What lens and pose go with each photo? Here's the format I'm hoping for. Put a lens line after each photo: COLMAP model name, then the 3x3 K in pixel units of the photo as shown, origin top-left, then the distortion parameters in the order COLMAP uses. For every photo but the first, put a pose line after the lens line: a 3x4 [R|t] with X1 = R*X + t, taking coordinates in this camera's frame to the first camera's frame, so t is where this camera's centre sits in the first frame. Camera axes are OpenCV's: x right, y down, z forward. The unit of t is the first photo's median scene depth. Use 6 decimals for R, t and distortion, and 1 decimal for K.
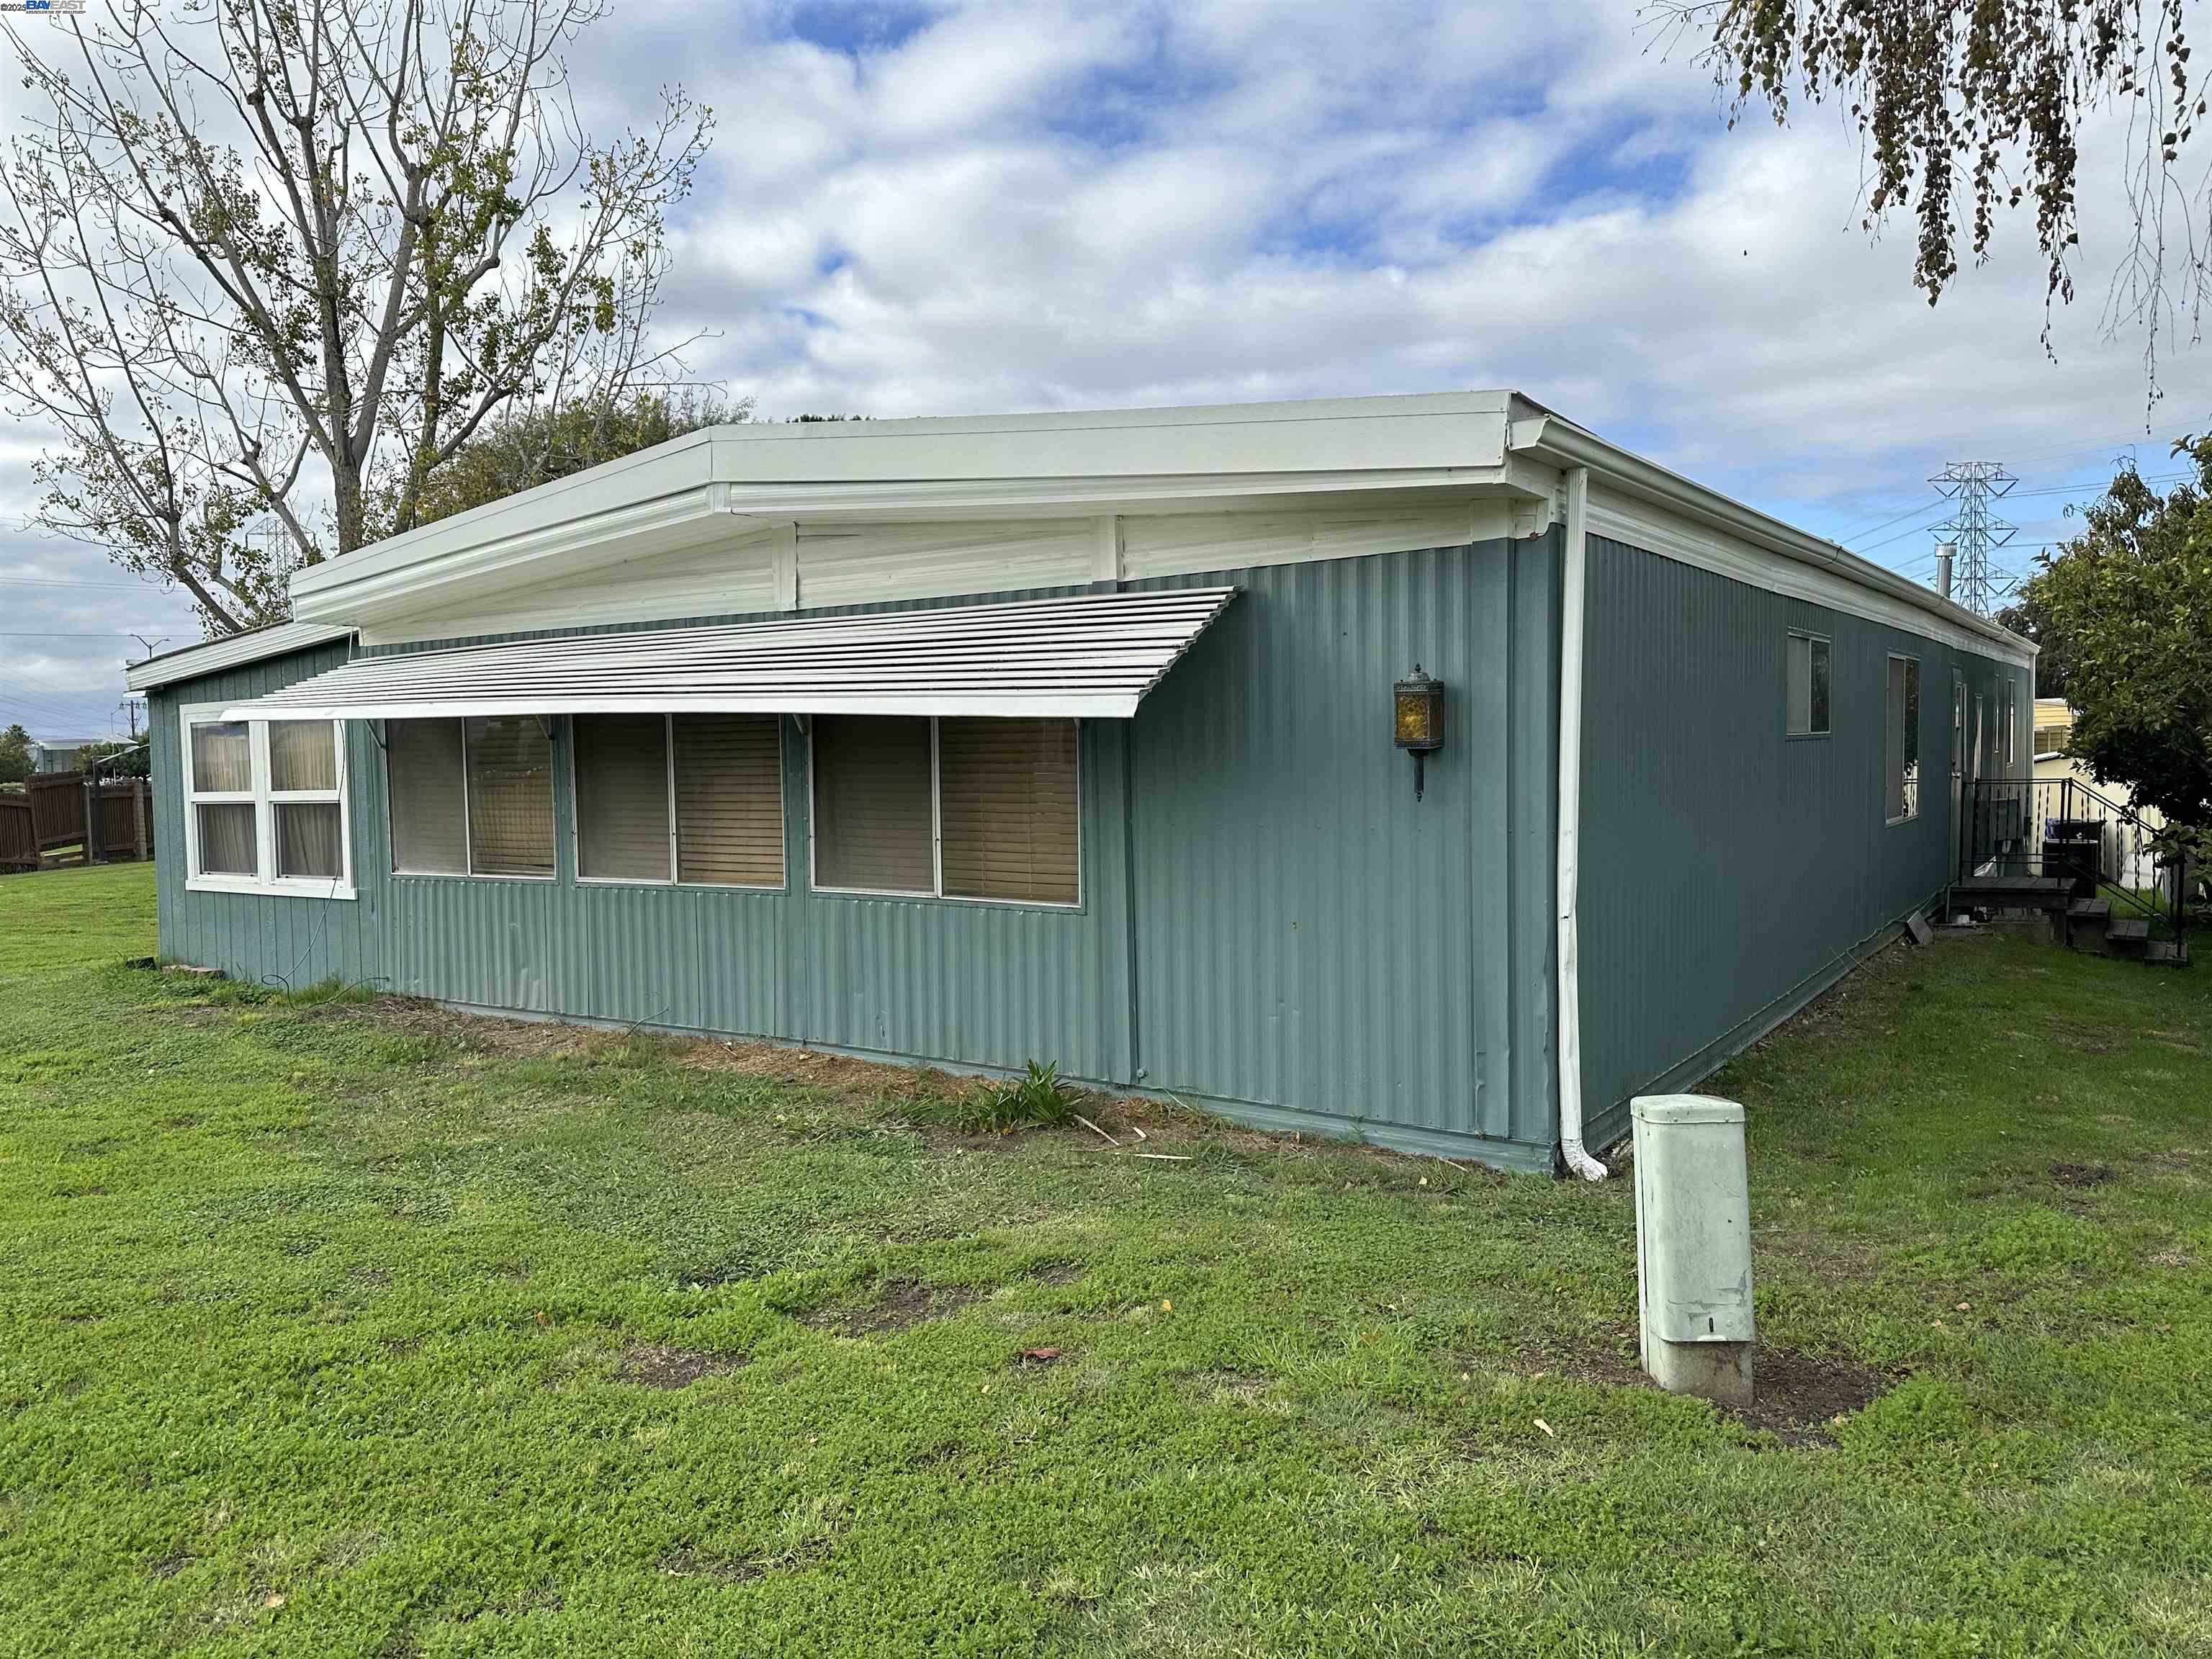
lens RADIAL K [[1537.1, 0, 1097.1], [0, 1537.1, 817.7], [0, 0, 1]] dist [0.042212, -0.051532]
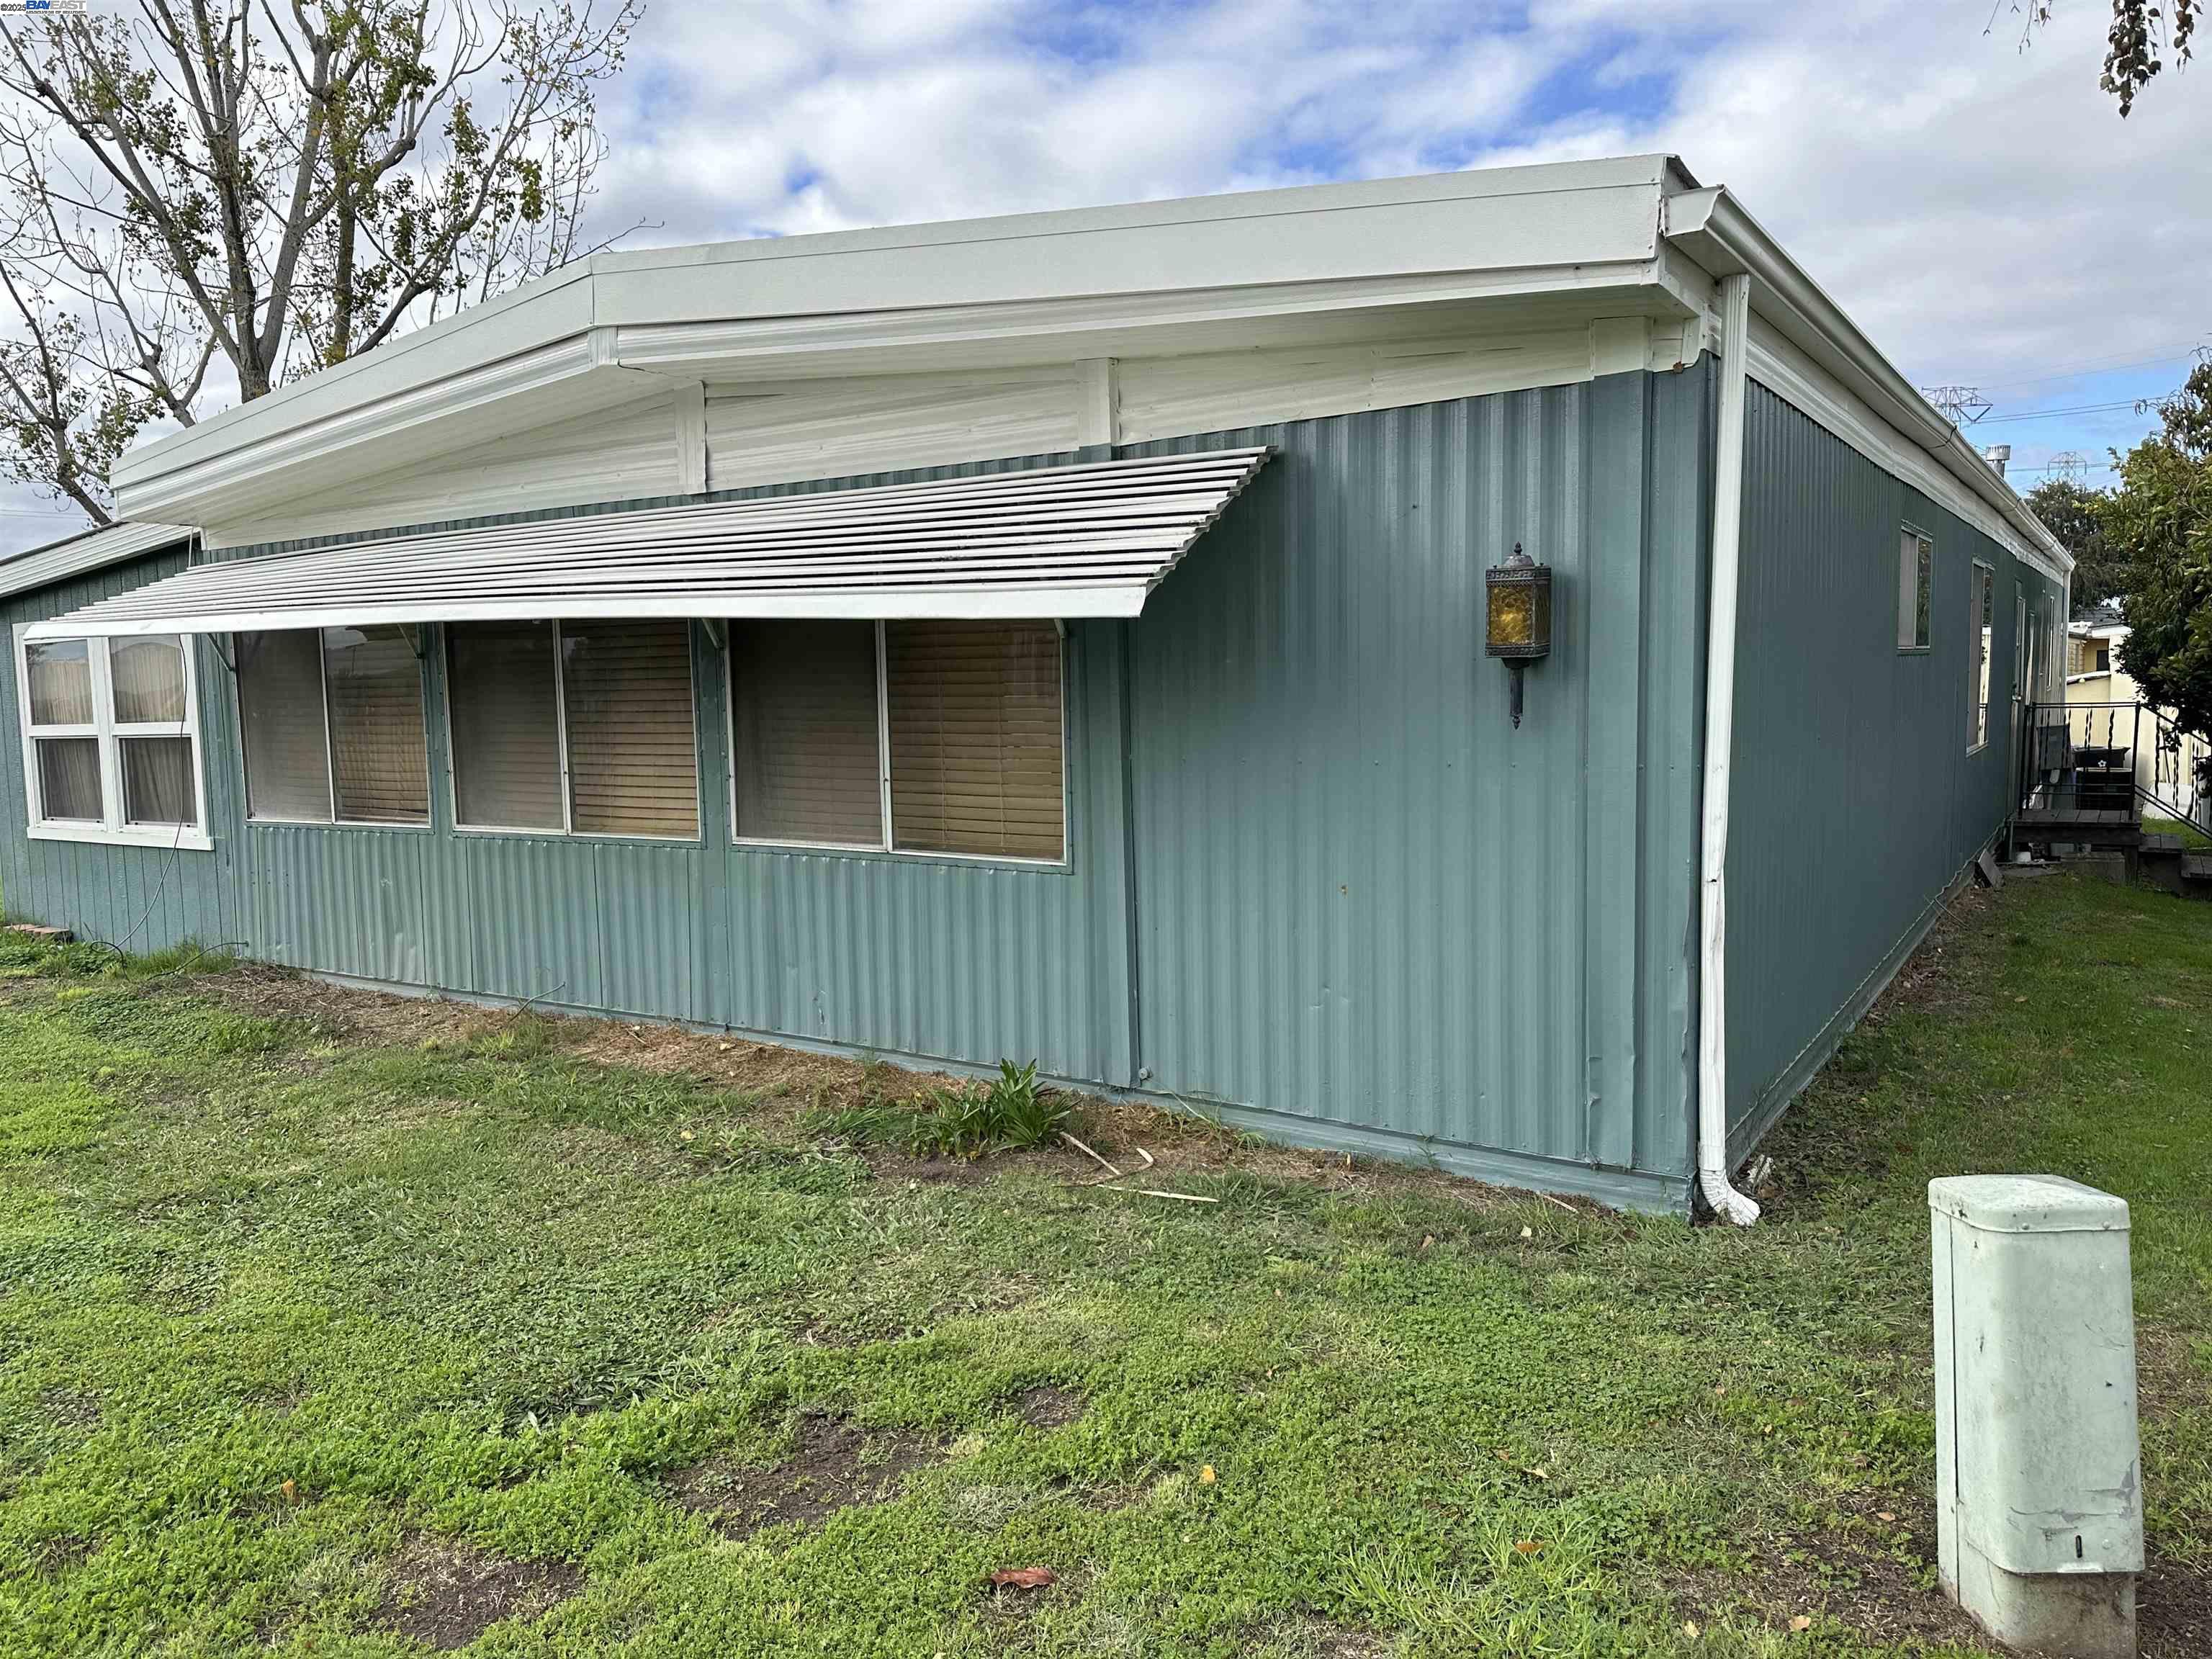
lens RADIAL K [[1537.1, 0, 1097.1], [0, 1537.1, 817.7], [0, 0, 1]] dist [0.042212, -0.051532]
pose [[0.999822, -0.005543, 0.018062, -0.008099], [0.004735, 0.999000, 0.044457, -0.000920], [-0.018290, -0.044363, 0.998848, 0.190797]]
